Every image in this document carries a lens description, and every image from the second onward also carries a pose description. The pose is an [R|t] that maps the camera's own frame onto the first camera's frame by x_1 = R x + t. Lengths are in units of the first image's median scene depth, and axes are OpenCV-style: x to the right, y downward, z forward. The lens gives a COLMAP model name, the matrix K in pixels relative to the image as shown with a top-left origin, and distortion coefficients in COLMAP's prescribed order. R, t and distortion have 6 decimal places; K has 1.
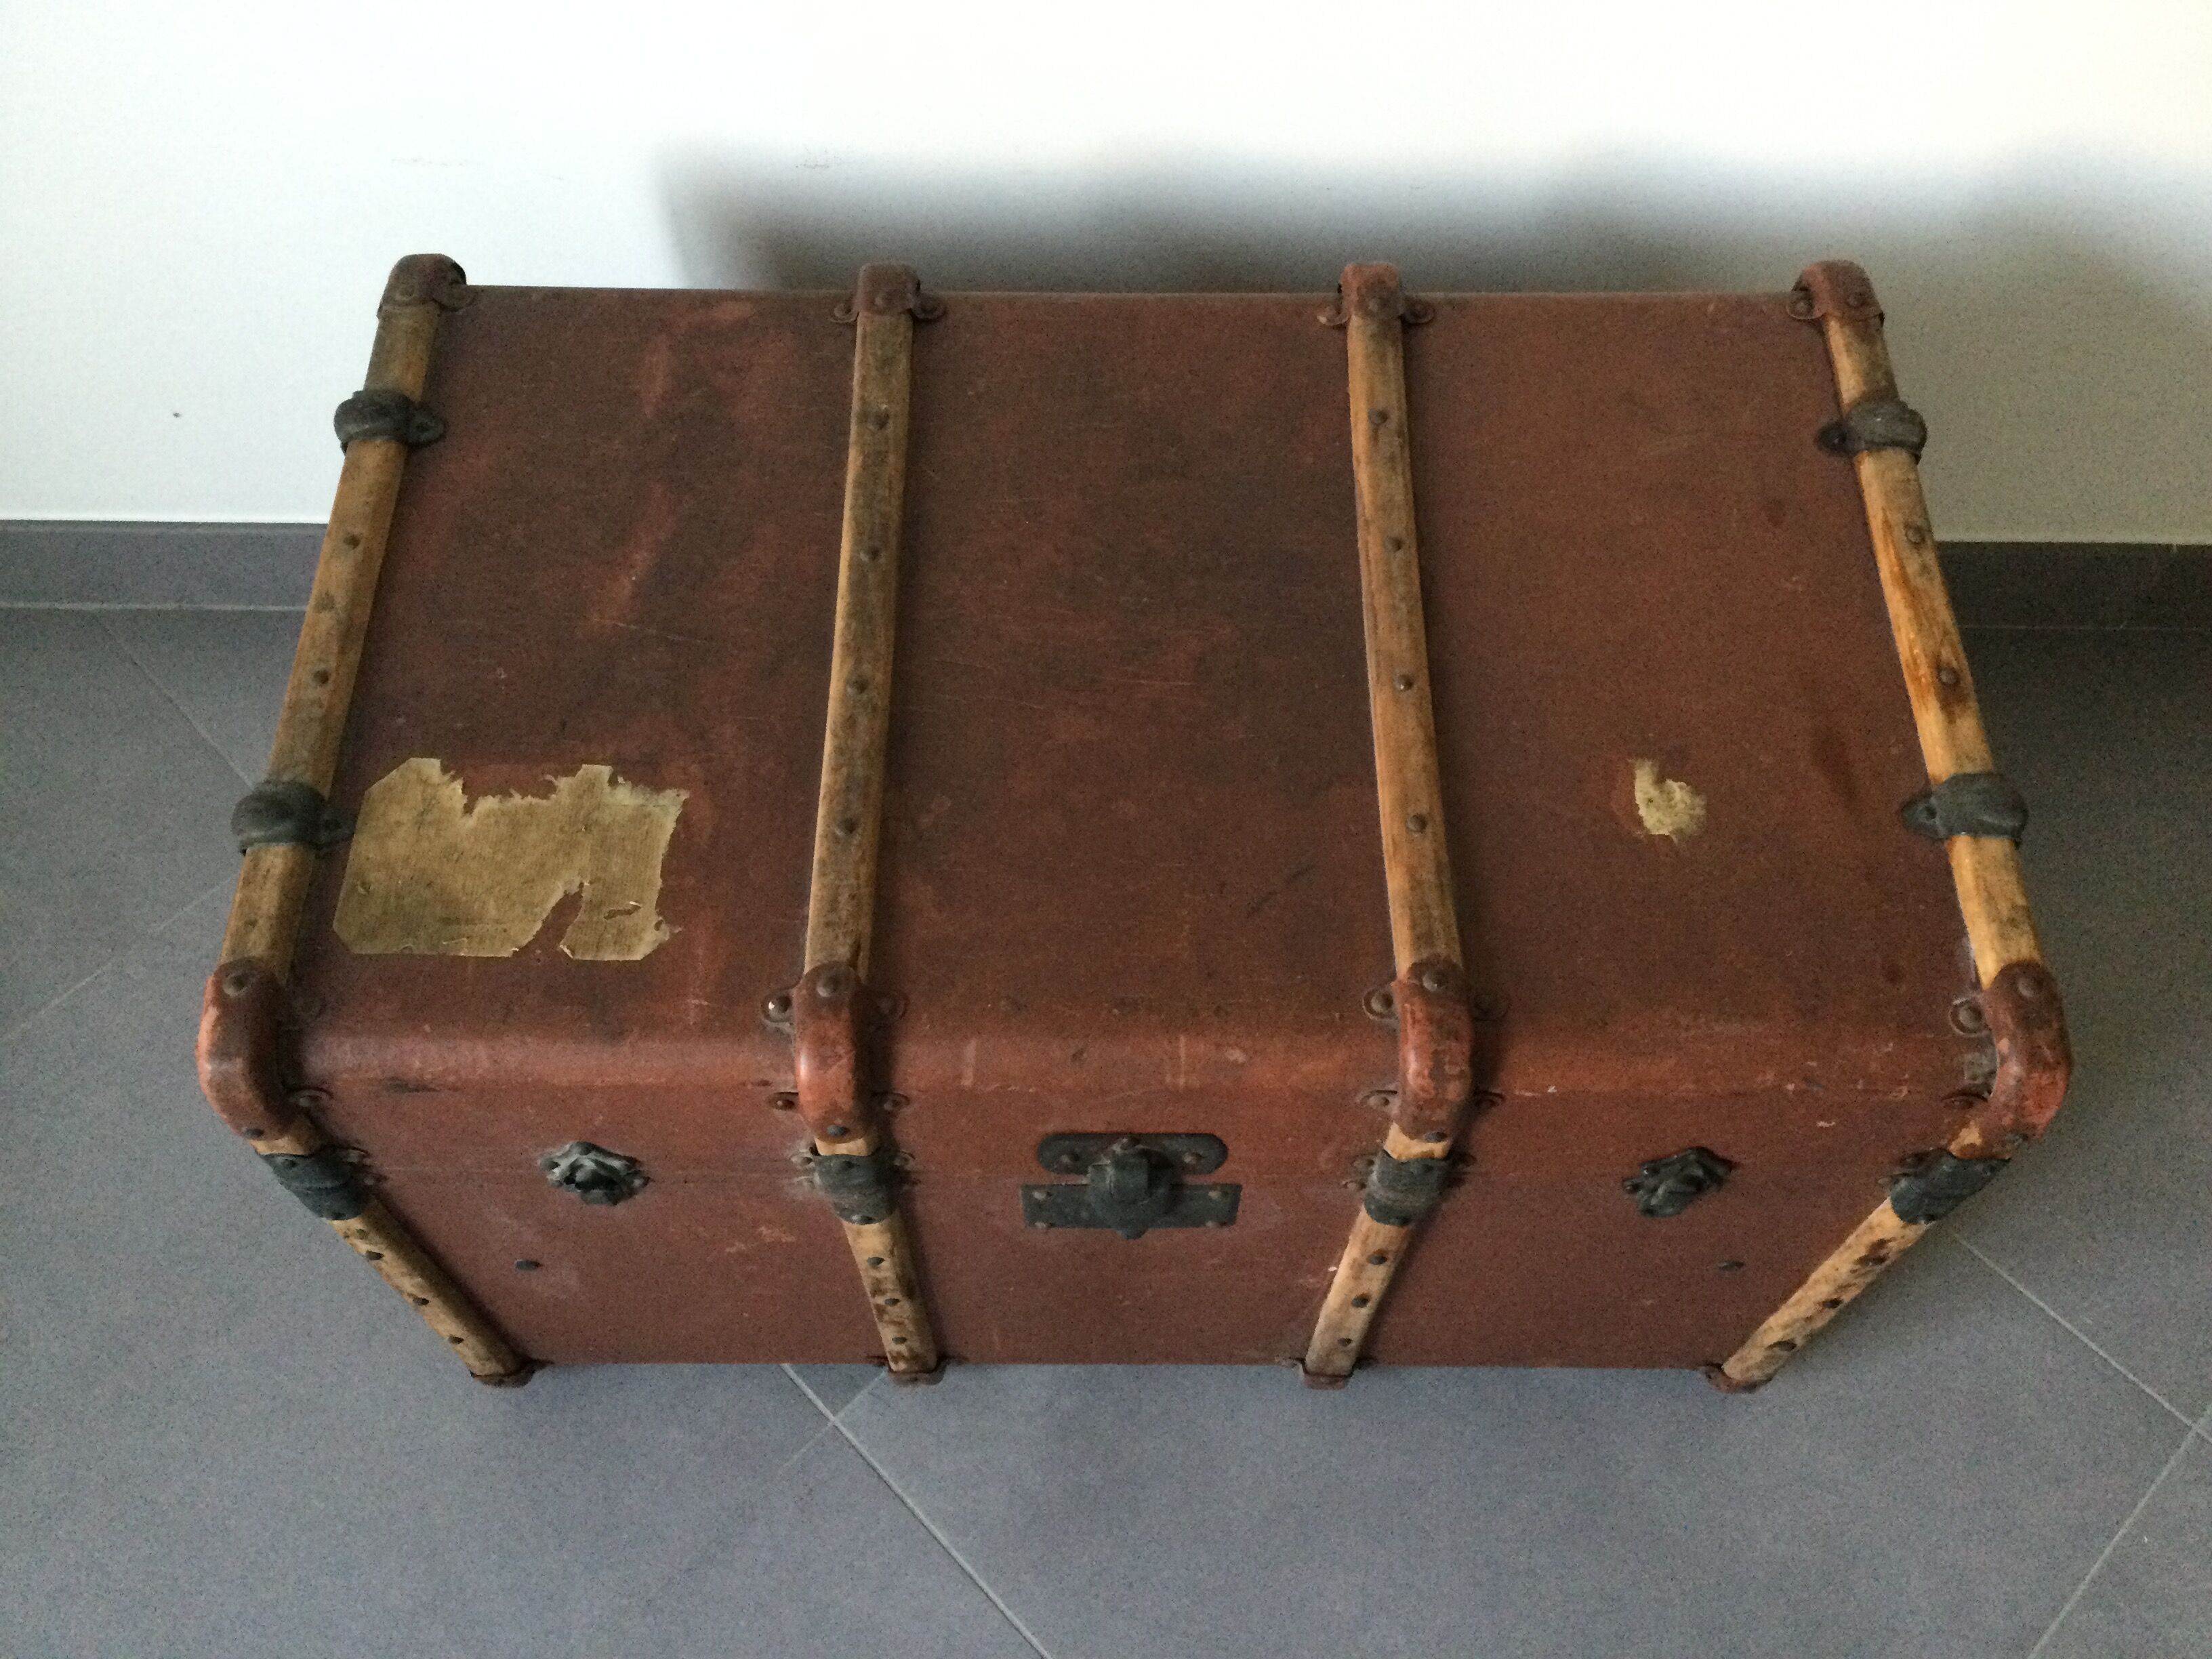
lens RADIAL K [[1999.9, 0, 1097.6], [0, 1999.9, 822.9], [0, 0, 1]] dist [0.100555, -0.155213]
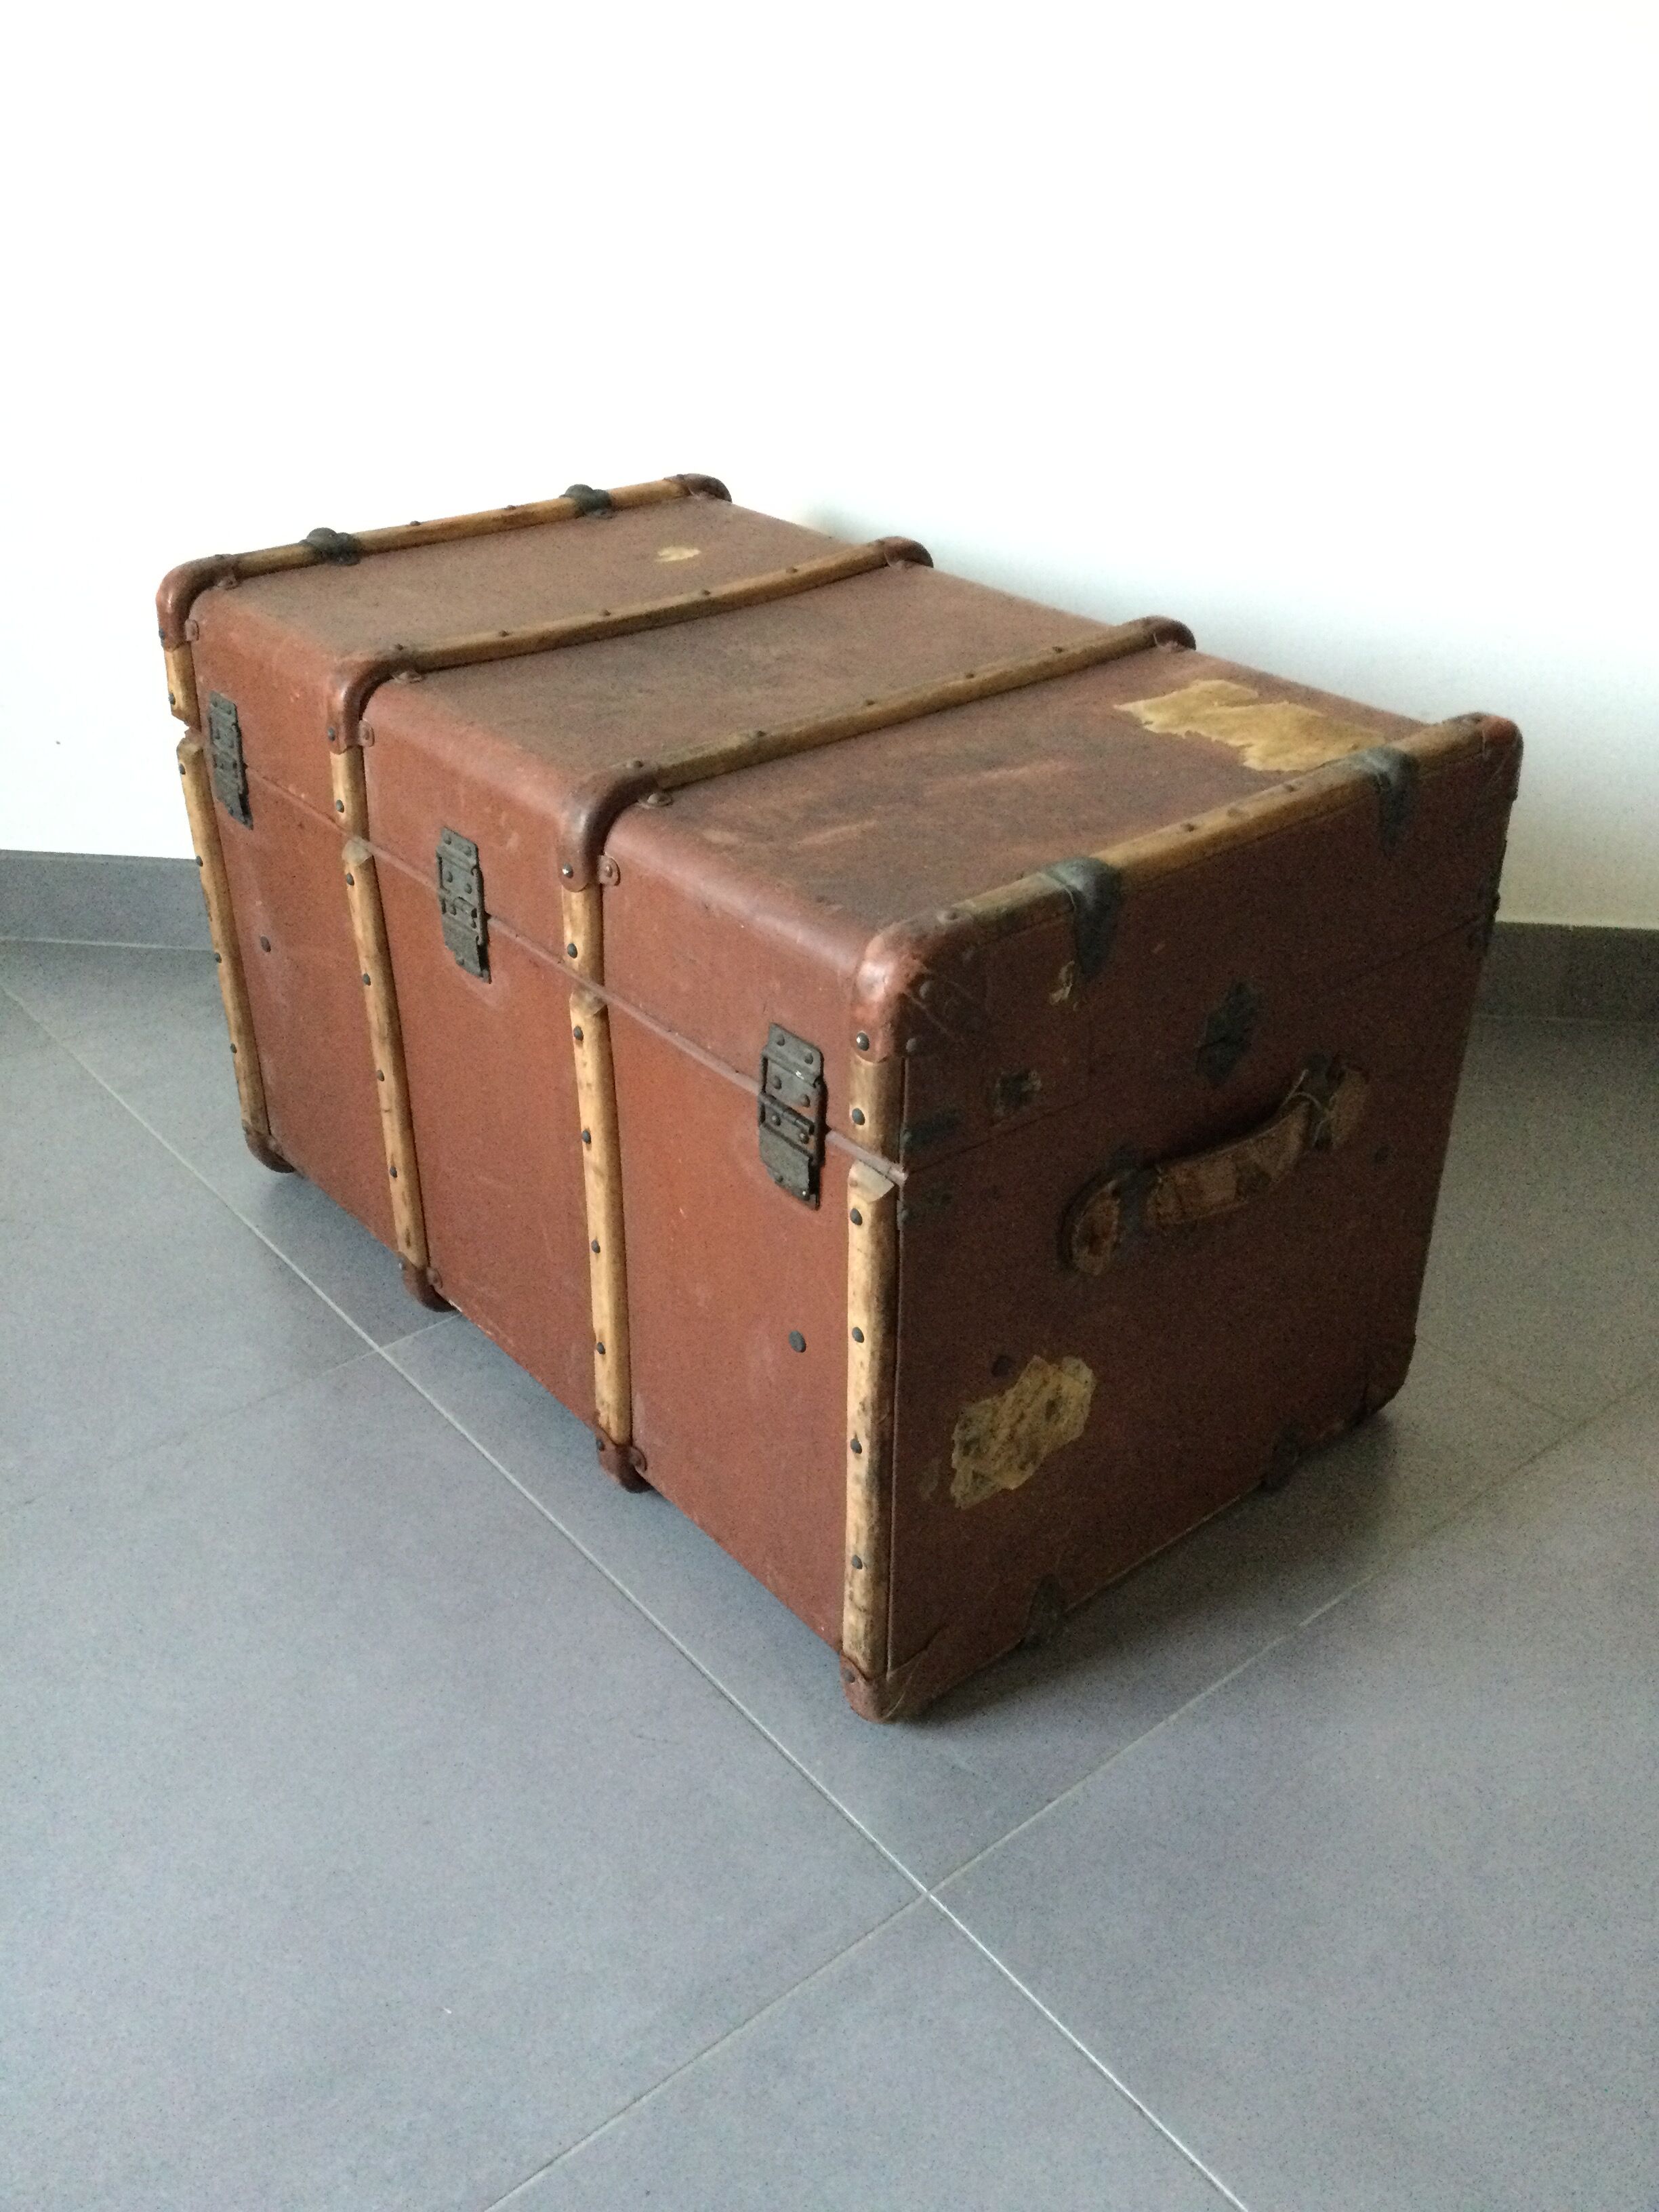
lens RADIAL K [[1999.9, 0, 860.9], [0, 1999.9, 1065.4], [0, 0, 1]] dist [0.100555, -0.155213]
pose [[-0.651062, -0.376370, 0.659139, -1.042596], [0.652725, 0.165589, 0.739277, -1.045194], [-0.387388, 0.911552, 0.137857, 1.089563]]
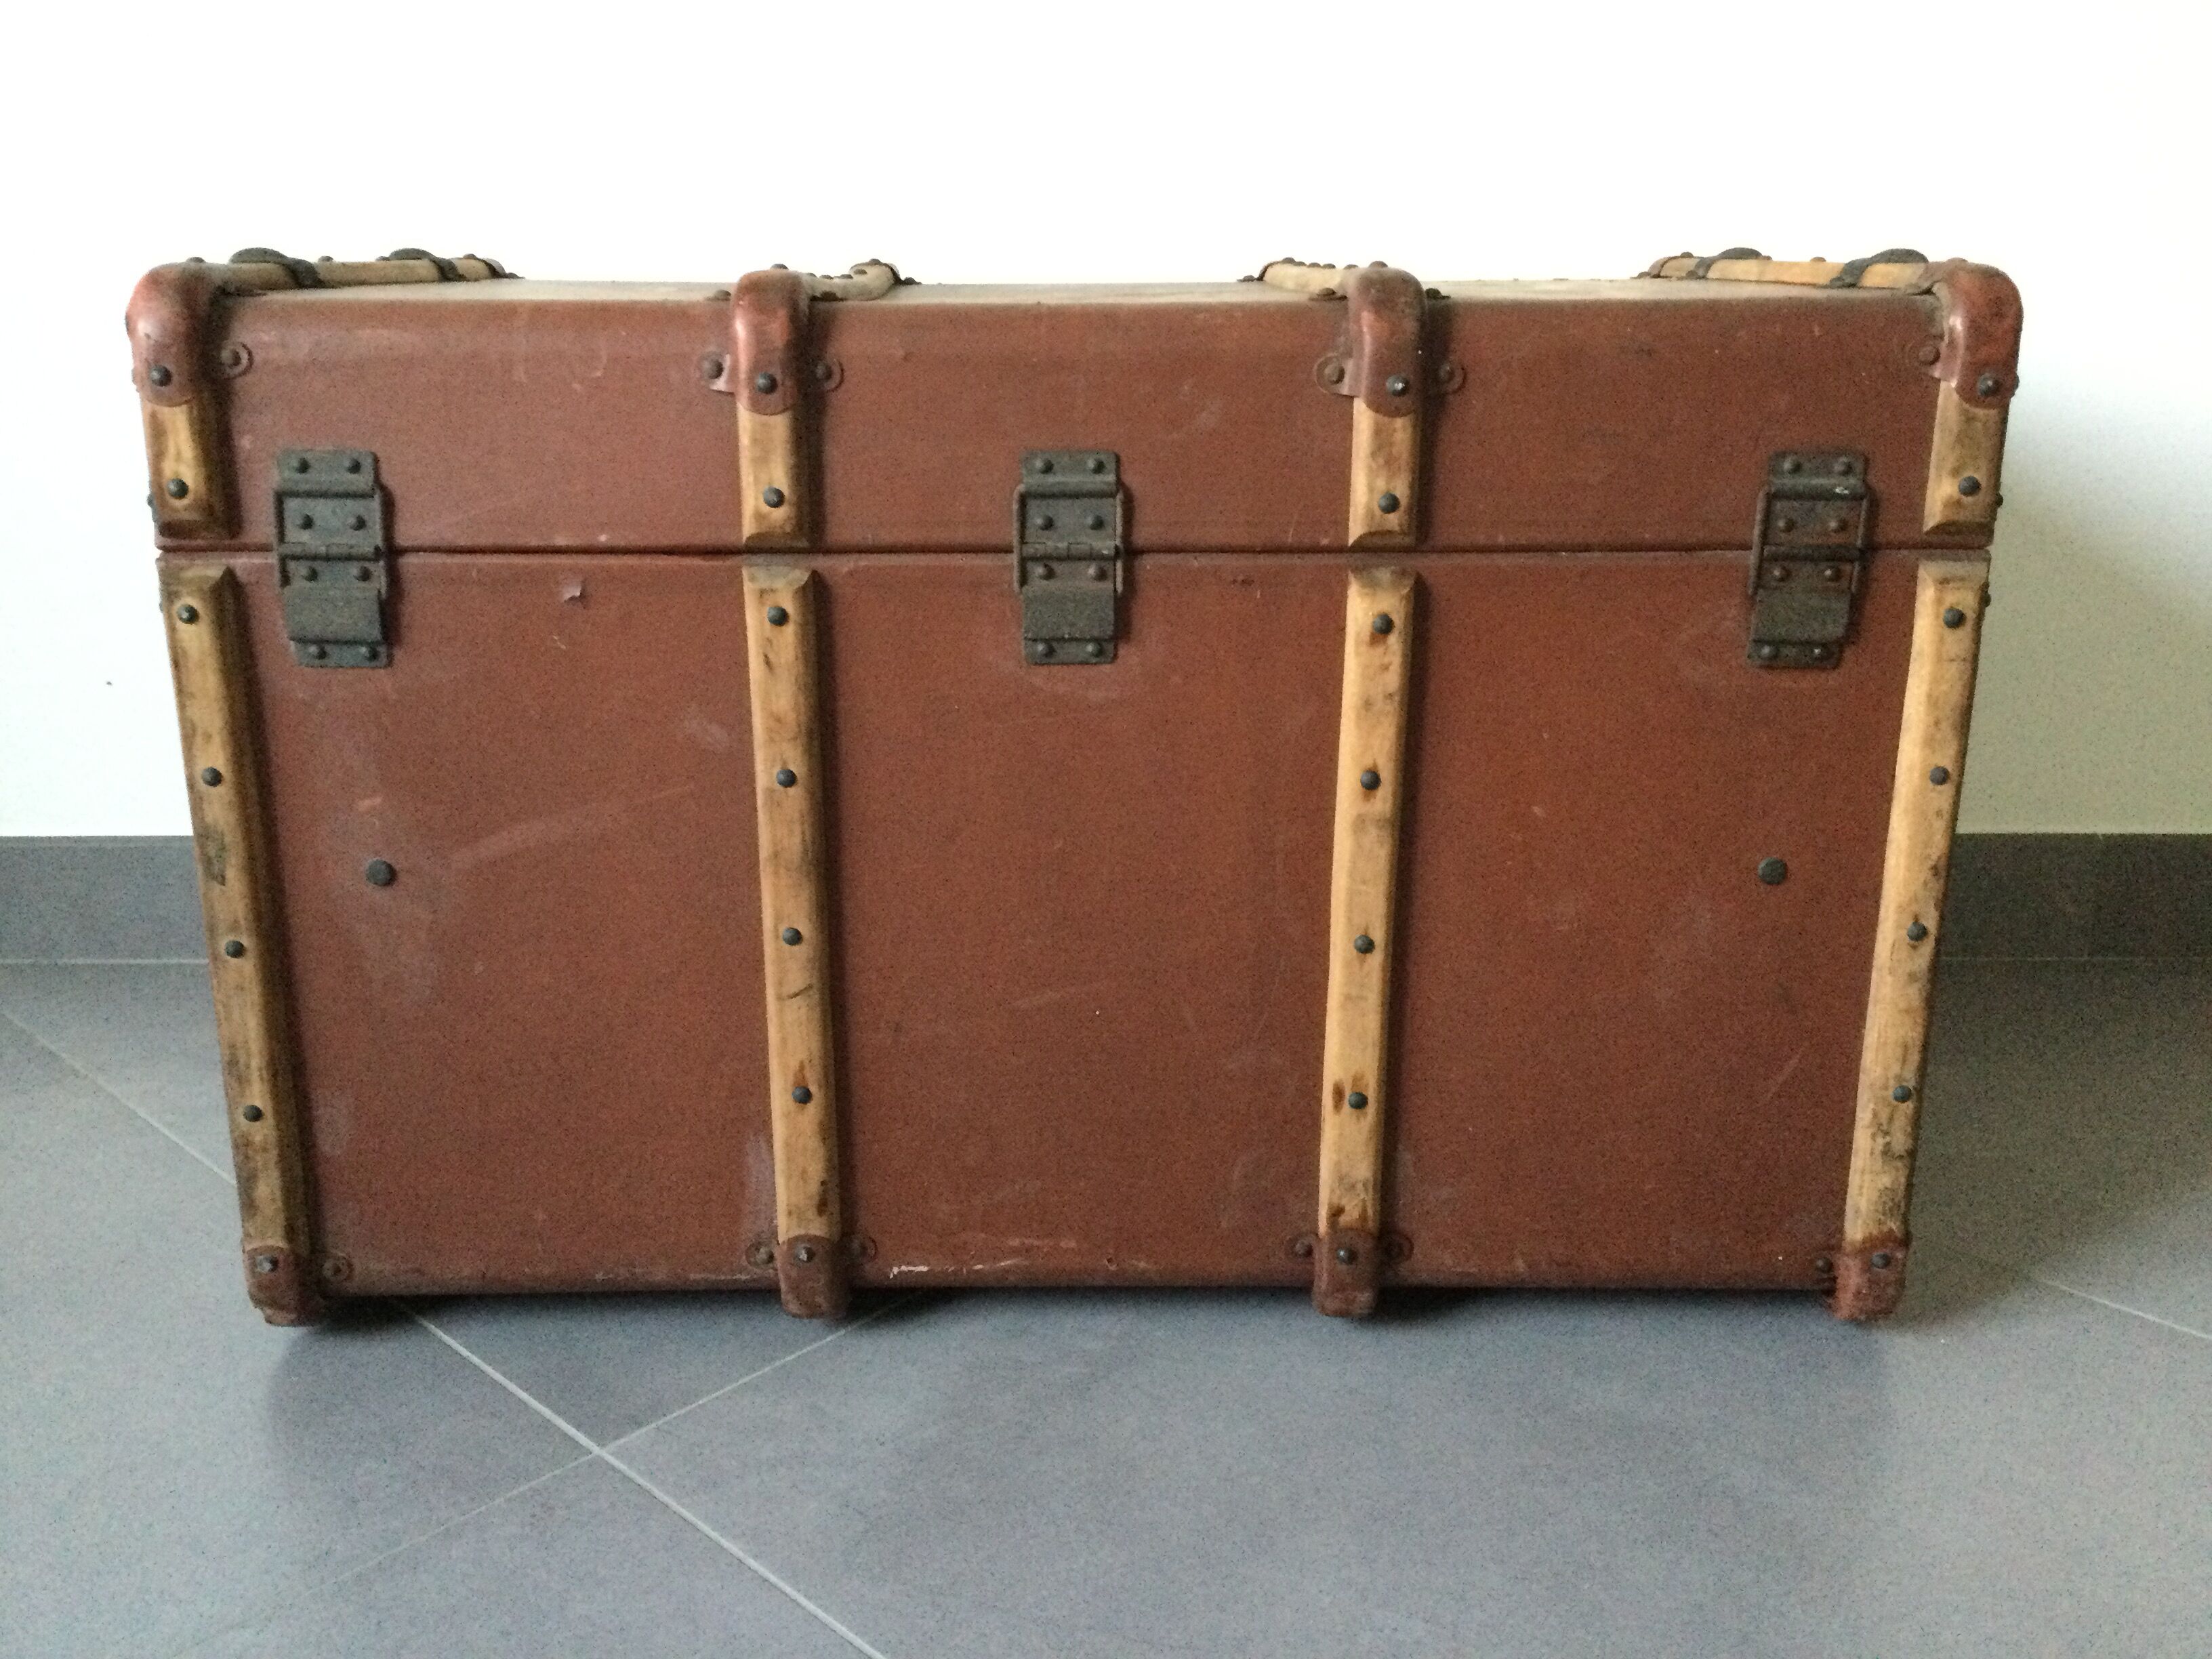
lens RADIAL K [[1999.9, 0, 1113.5], [0, 1999.9, 830.3], [0, 0, 1]] dist [0.100555, -0.155213]
pose [[-0.999870, 0.004632, -0.015470, 0.018006], [-0.013759, 0.257173, 0.966267, -1.137929], [0.008455, 0.966354, -0.257076, 1.636628]]
